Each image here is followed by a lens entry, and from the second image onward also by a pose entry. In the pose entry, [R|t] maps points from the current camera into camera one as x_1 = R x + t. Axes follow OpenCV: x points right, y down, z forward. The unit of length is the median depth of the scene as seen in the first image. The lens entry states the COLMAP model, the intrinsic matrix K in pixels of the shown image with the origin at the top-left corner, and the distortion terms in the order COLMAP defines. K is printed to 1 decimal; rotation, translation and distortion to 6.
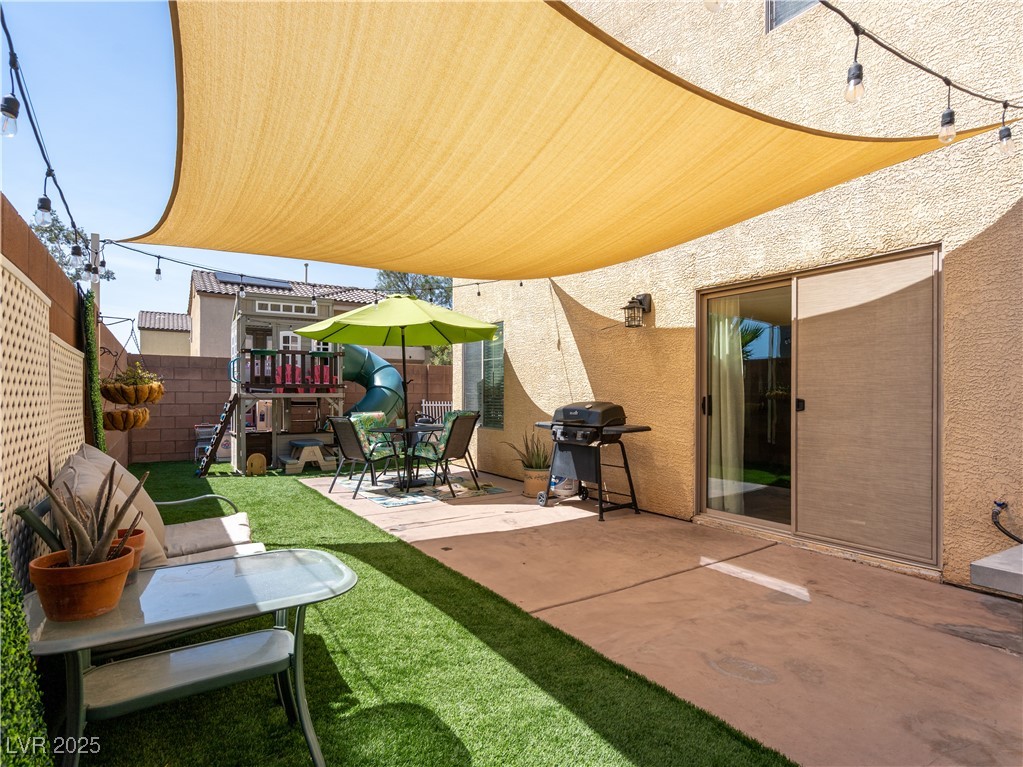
lens RADIAL K [[543.0, 0, 506.6], [0, 543.0, 396.1], [0, 0, 1]] dist [-0.002425, 0.000424]
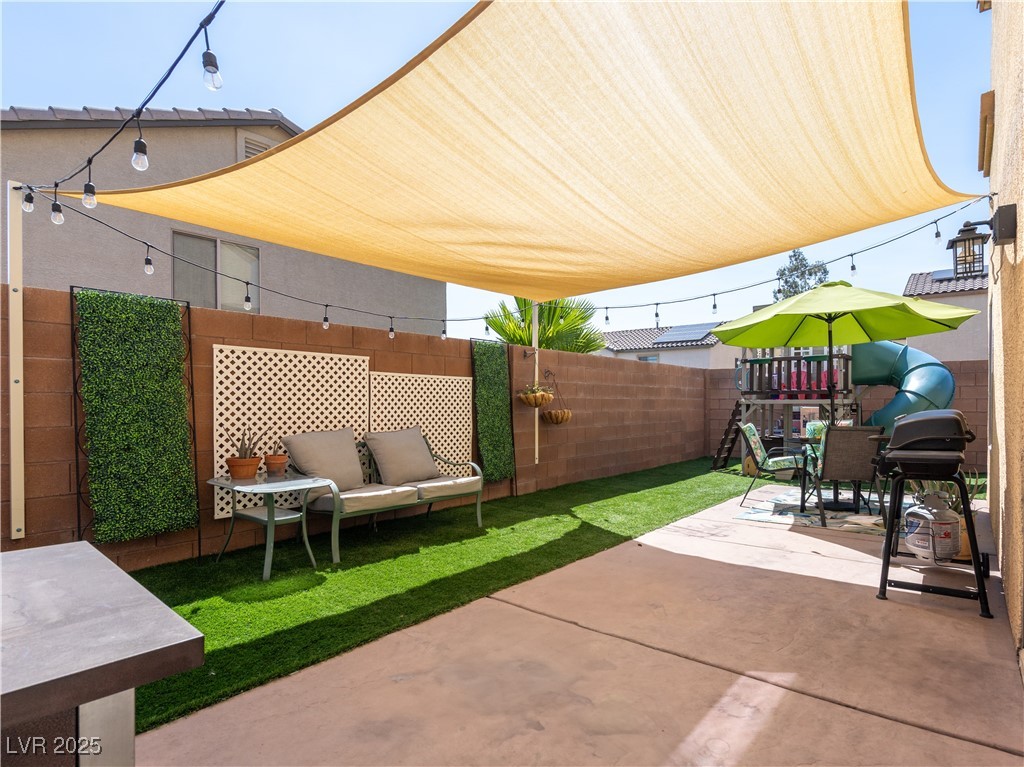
lens RADIAL K [[530.8, 0, 551.7], [0, 530.8, 405.3], [0, 0, 1]] dist [-0.002328, -0.000024]
pose [[0.325888, 0.001780, -0.945407, 0.382460], [0.000285, 0.999998, 0.001981, 0.003106], [0.945408, -0.000915, 0.325886, 0.266899]]
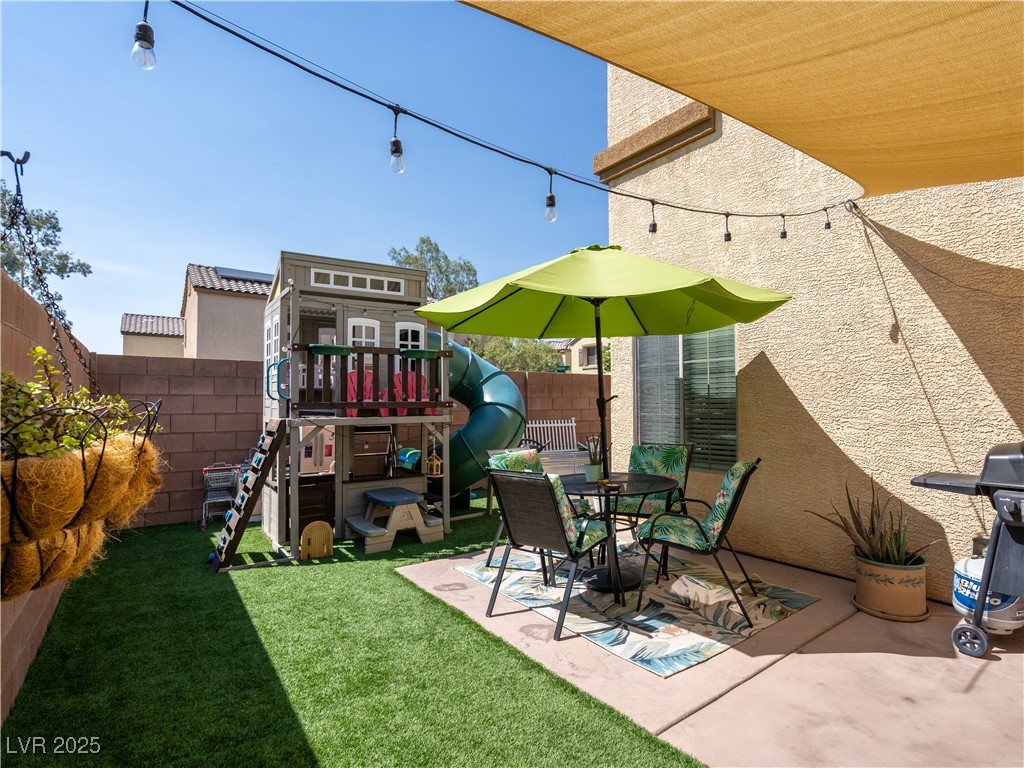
lens RADIAL K [[539.4, 0, 553.8], [0, 539.4, 387.2], [0, 0, 1]] dist [-0.002806, -0.000835]
pose [[0.996821, -0.006221, 0.079430, -0.237939], [0.008740, 0.999468, -0.031406, -0.018109], [-0.079192, 0.032000, 0.996346, 0.373414]]
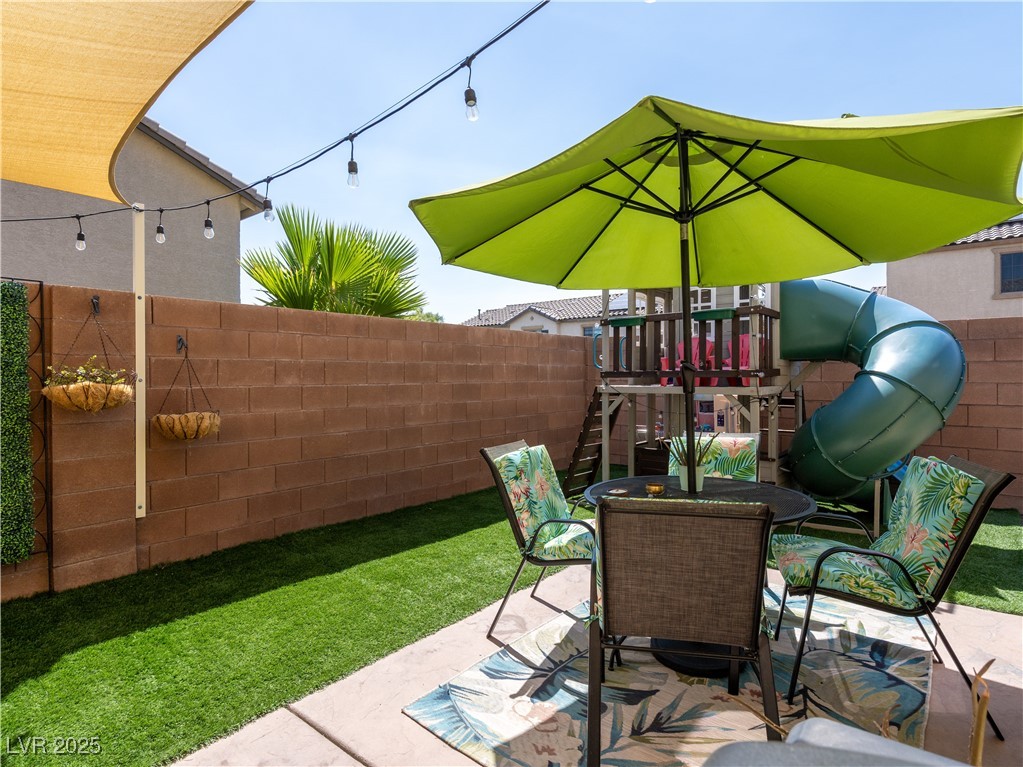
lens RADIAL K [[531.1, 0, 510.1], [0, 531.1, 378.9], [0, 0, 1]] dist [-0.001558, 0.000377]
pose [[0.295650, 0.002295, -0.955294, 0.101001], [0.002817, 0.999991, 0.003274, -0.015846], [0.955292, -0.003659, 0.295641, 0.658430]]
